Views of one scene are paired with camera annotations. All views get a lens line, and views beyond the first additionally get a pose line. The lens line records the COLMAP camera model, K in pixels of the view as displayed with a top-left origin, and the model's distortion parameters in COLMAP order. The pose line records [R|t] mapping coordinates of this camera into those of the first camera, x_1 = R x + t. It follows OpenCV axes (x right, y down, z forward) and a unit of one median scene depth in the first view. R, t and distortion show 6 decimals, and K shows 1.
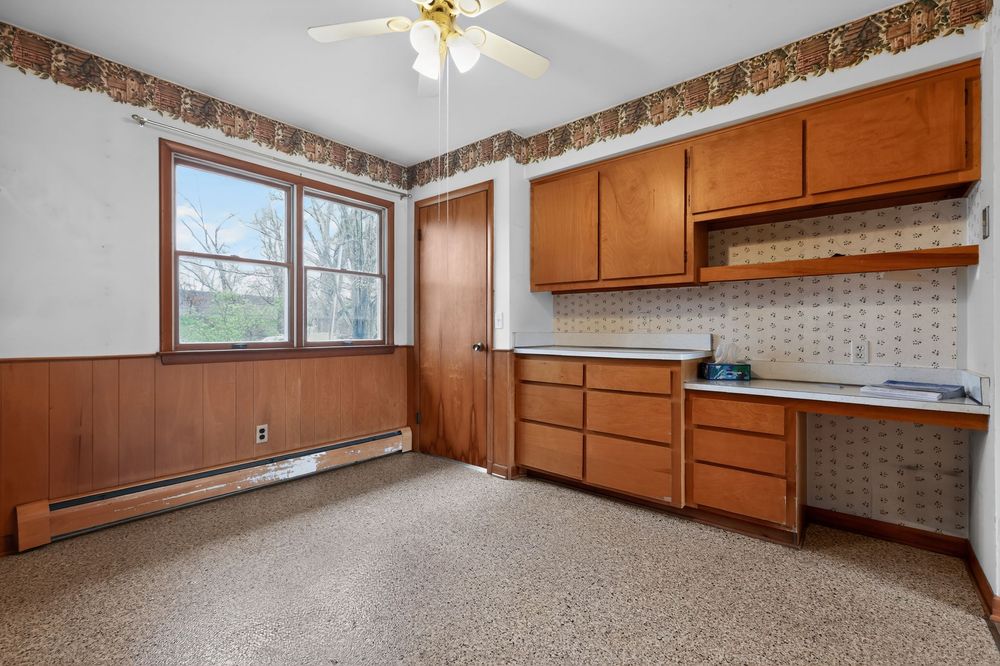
lens RADIAL K [[435.4, 0, 501.1], [0, 435.4, 330.7], [0, 0, 1]] dist [0.002640, 0.000544]
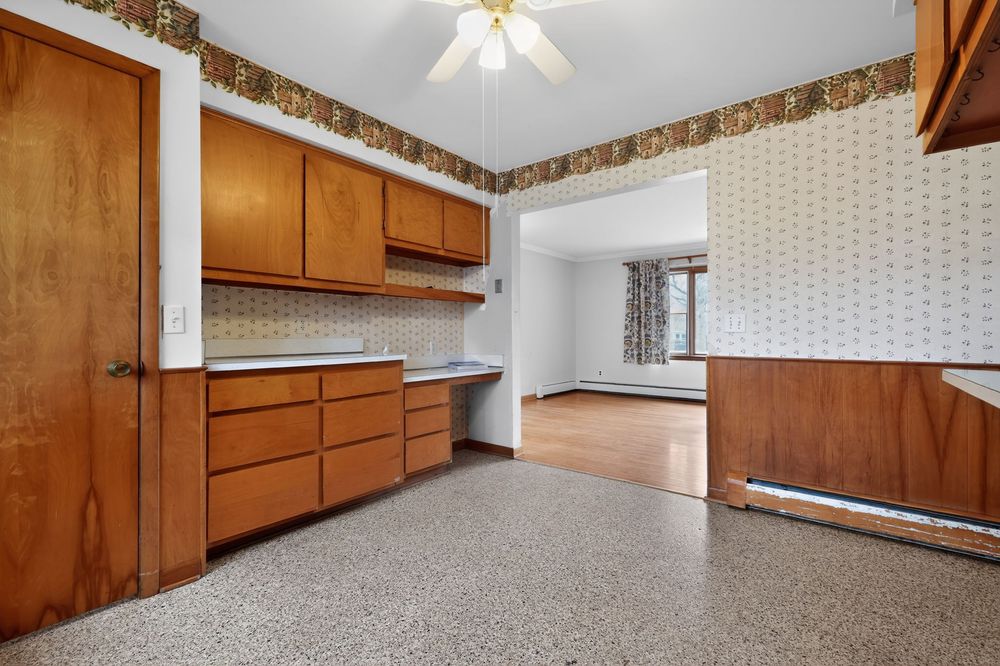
lens RADIAL K [[435.8, 0, 508.2], [0, 435.8, 332.3], [0, 0, 1]] dist [0.001481, 0.000179]
pose [[-0.045893, 0.001046, 0.998946, -0.788244], [0.002233, 0.999997, -0.000944, -0.006351], [-0.998944, 0.002188, -0.045895, 0.745905]]
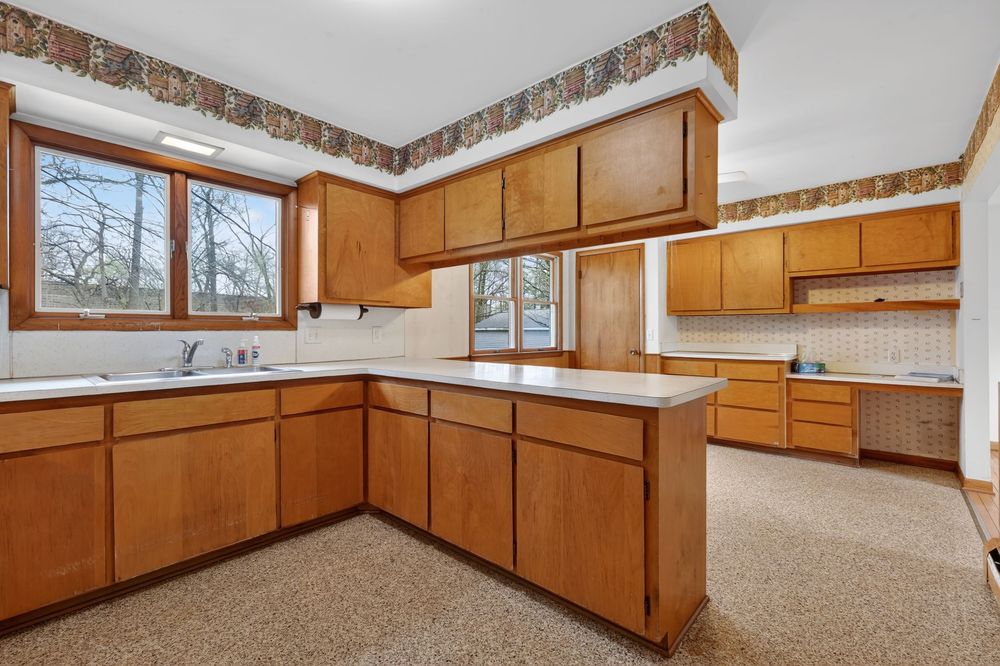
lens RADIAL K [[435.4, 0, 501.1], [0, 435.4, 330.7], [0, 0, 1]] dist [0.002640, 0.000544]
pose [[0.999407, -0.002226, -0.034348, -0.613103], [0.002167, 0.999996, -0.001764, -0.047268], [0.034352, 0.001688, 0.999408, -0.711830]]
